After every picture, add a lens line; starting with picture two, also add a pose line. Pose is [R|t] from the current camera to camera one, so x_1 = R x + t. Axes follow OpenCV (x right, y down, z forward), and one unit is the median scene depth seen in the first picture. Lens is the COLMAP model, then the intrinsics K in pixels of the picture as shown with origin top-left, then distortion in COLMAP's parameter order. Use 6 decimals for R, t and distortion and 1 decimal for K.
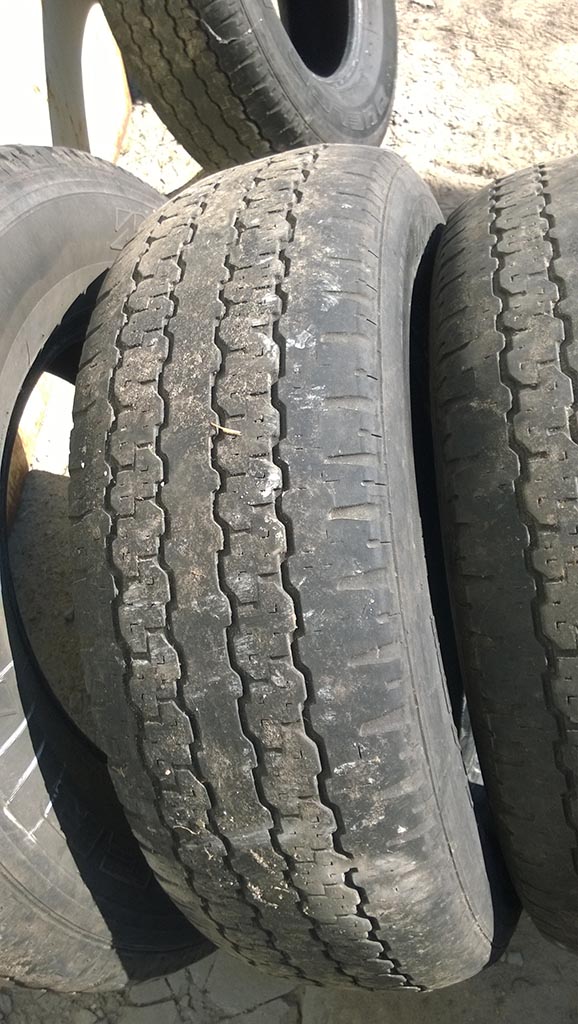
lens RADIAL K [[819.6, 0, 283.8], [0, 819.6, 521.6], [0, 0, 1]] dist [0.006366, -0.090839]
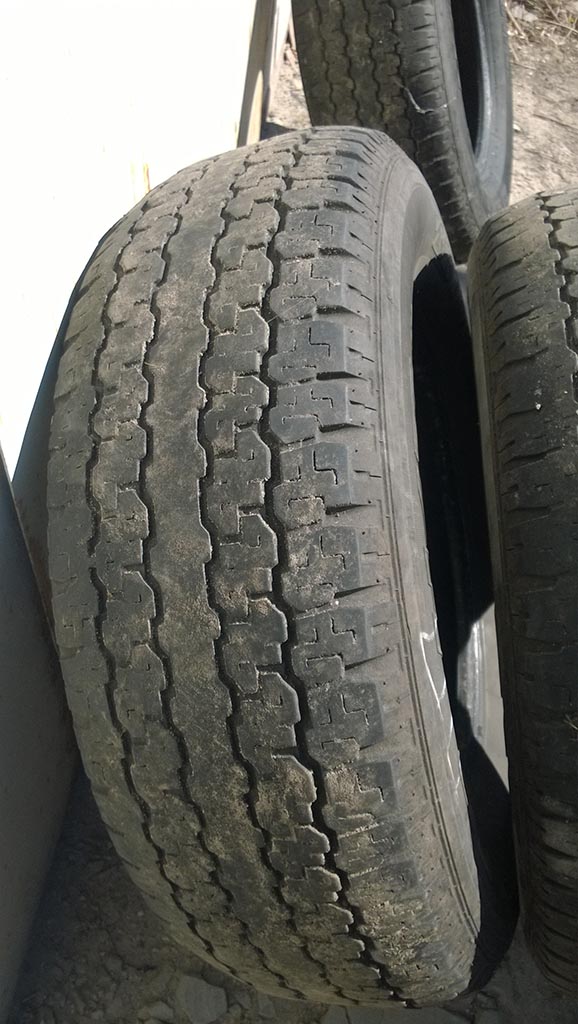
lens RADIAL K [[819.6, 0, 292.9], [0, 819.6, 510.6], [0, 0, 1]] dist [0.006366, -0.090839]
pose [[0.990889, 0.103242, 0.086485, -0.273351], [-0.089354, 0.984425, -0.151404, 0.103817], [-0.100769, 0.142297, 0.984681, 0.030165]]
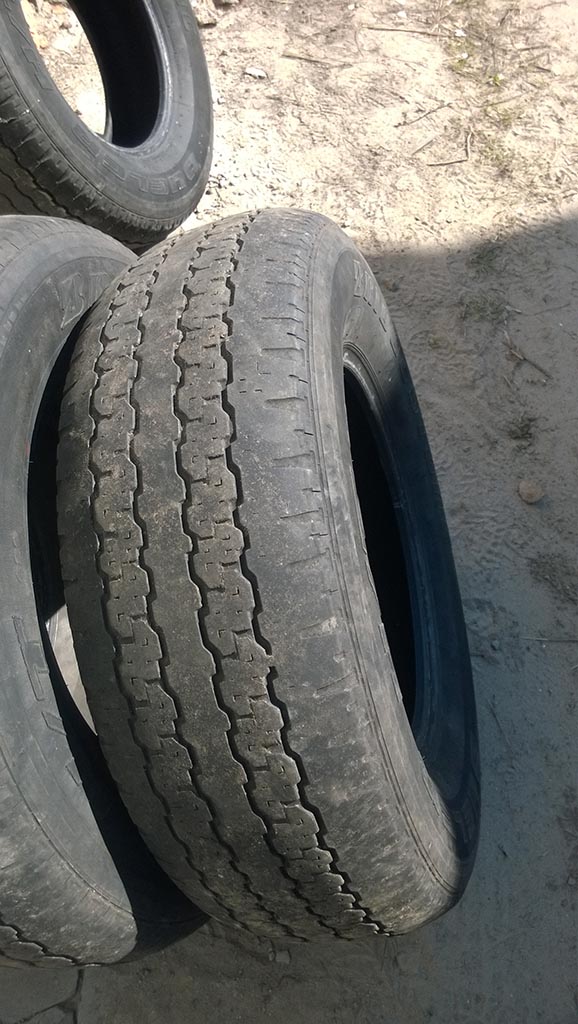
lens RADIAL K [[819.6, 0, 291.5], [0, 819.6, 519.6], [0, 0, 1]] dist [0.006366, -0.090839]
pose [[0.997279, -0.040733, 0.061440, 0.218736], [0.044398, 0.997239, -0.059517, 0.028808], [-0.058846, 0.062082, 0.996335, -0.081426]]
